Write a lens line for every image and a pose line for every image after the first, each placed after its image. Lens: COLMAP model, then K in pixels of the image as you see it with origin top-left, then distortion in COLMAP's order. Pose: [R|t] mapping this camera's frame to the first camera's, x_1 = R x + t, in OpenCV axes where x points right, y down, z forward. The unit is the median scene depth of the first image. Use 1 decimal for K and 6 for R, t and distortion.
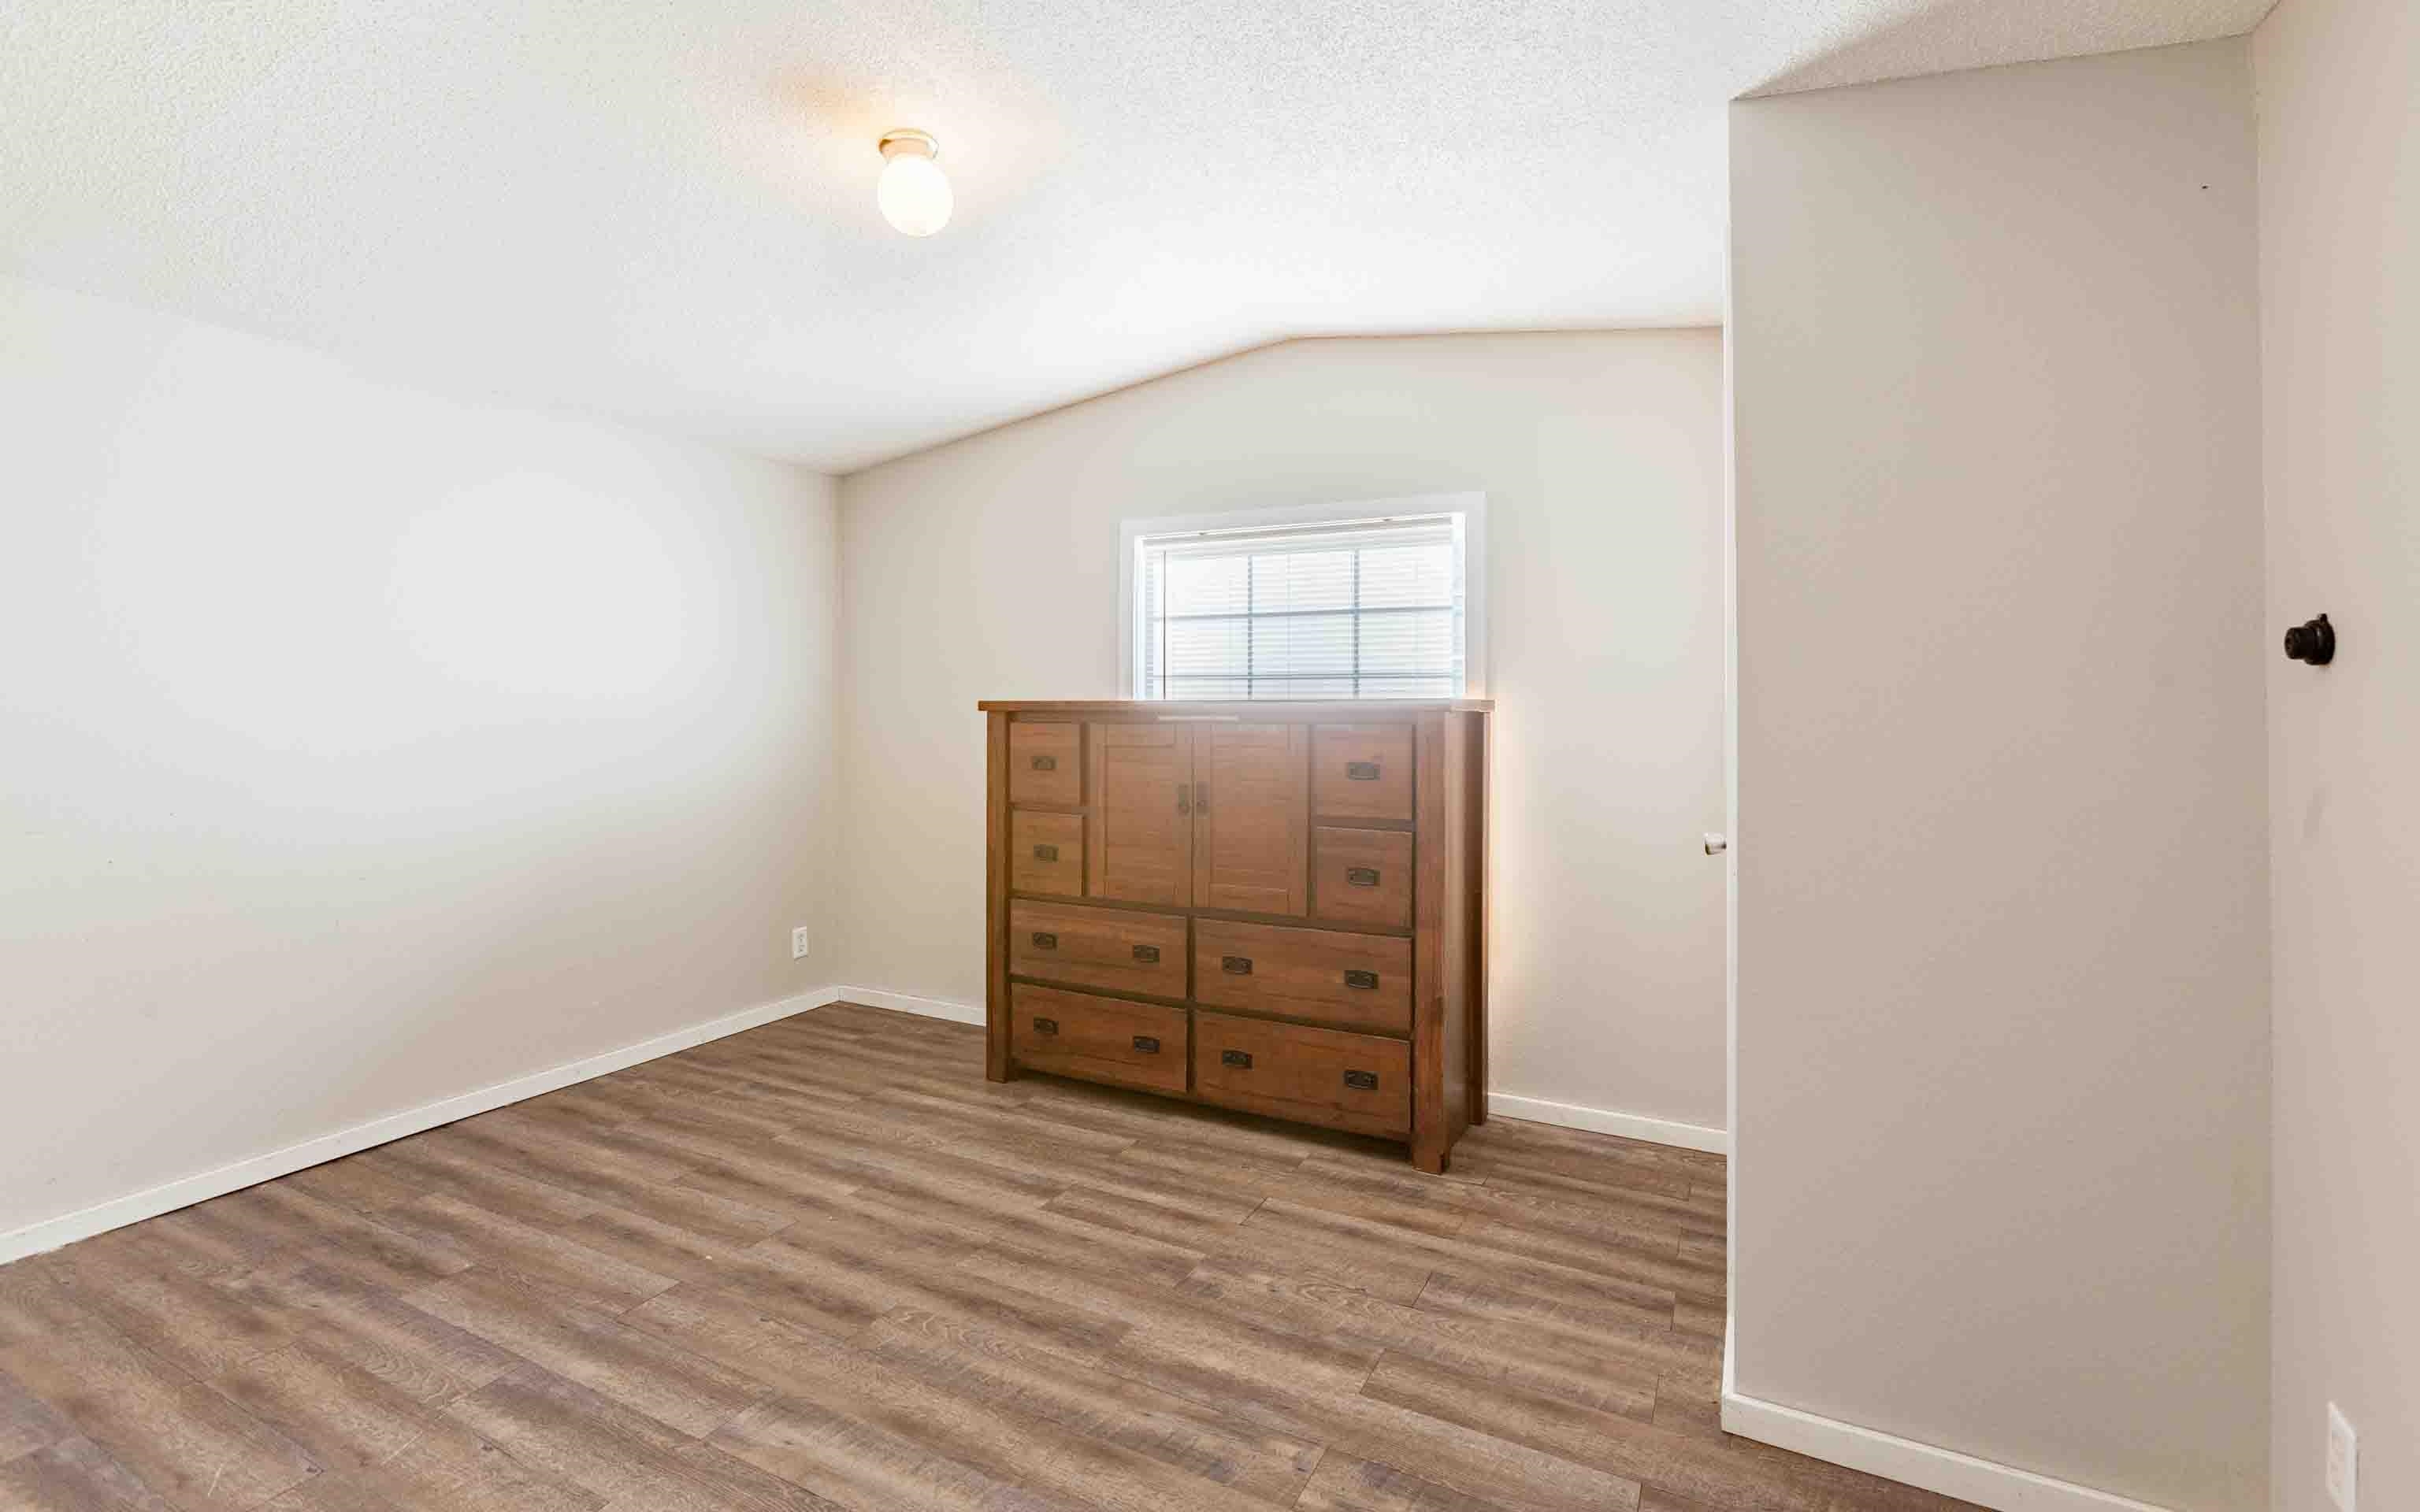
lens RADIAL K [[1084.0, 0, 1211.9], [0, 1084.0, 734.6], [0, 0, 1]] dist [0.000505, 0.004763]
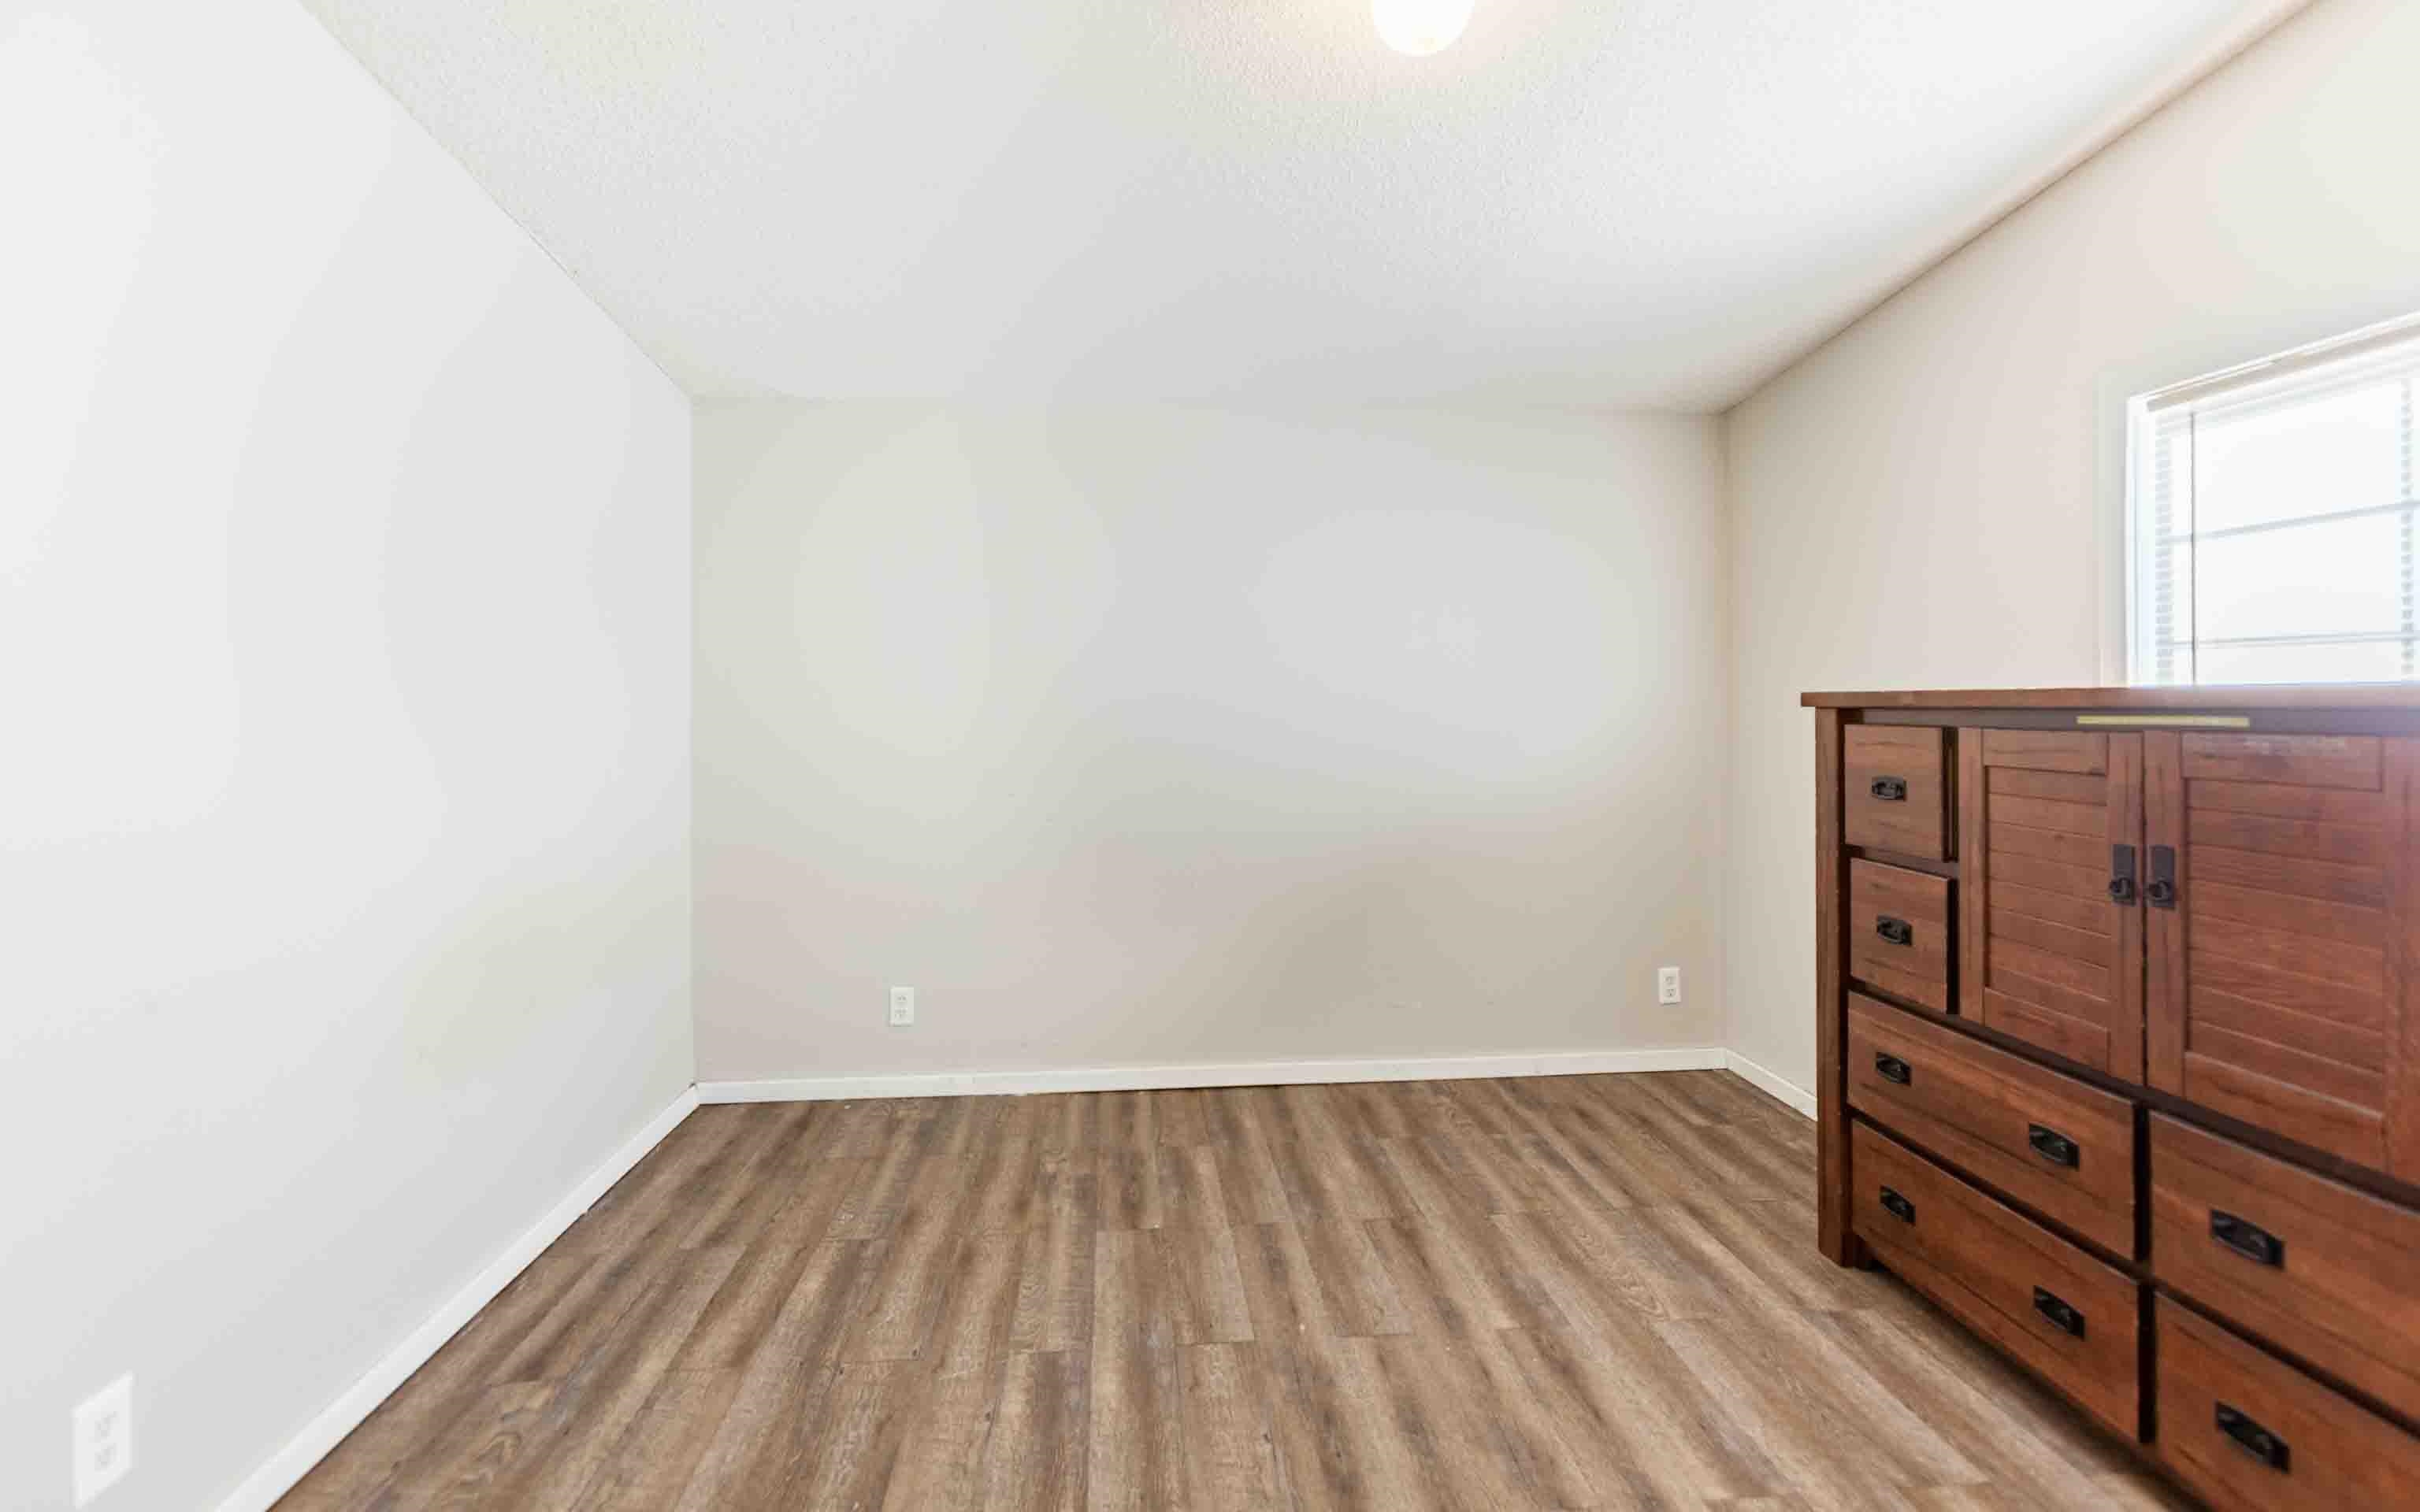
lens RADIAL K [[1084.0, 0, 1183.9], [0, 1084.0, 707.4], [0, 0, 1]] dist [0.000505, 0.004763]
pose [[0.526456, -0.003506, -0.850195, 0.181836], [-0.012402, 0.999853, -0.011803, -0.009649], [0.850112, 0.016758, 0.526336, 0.334217]]
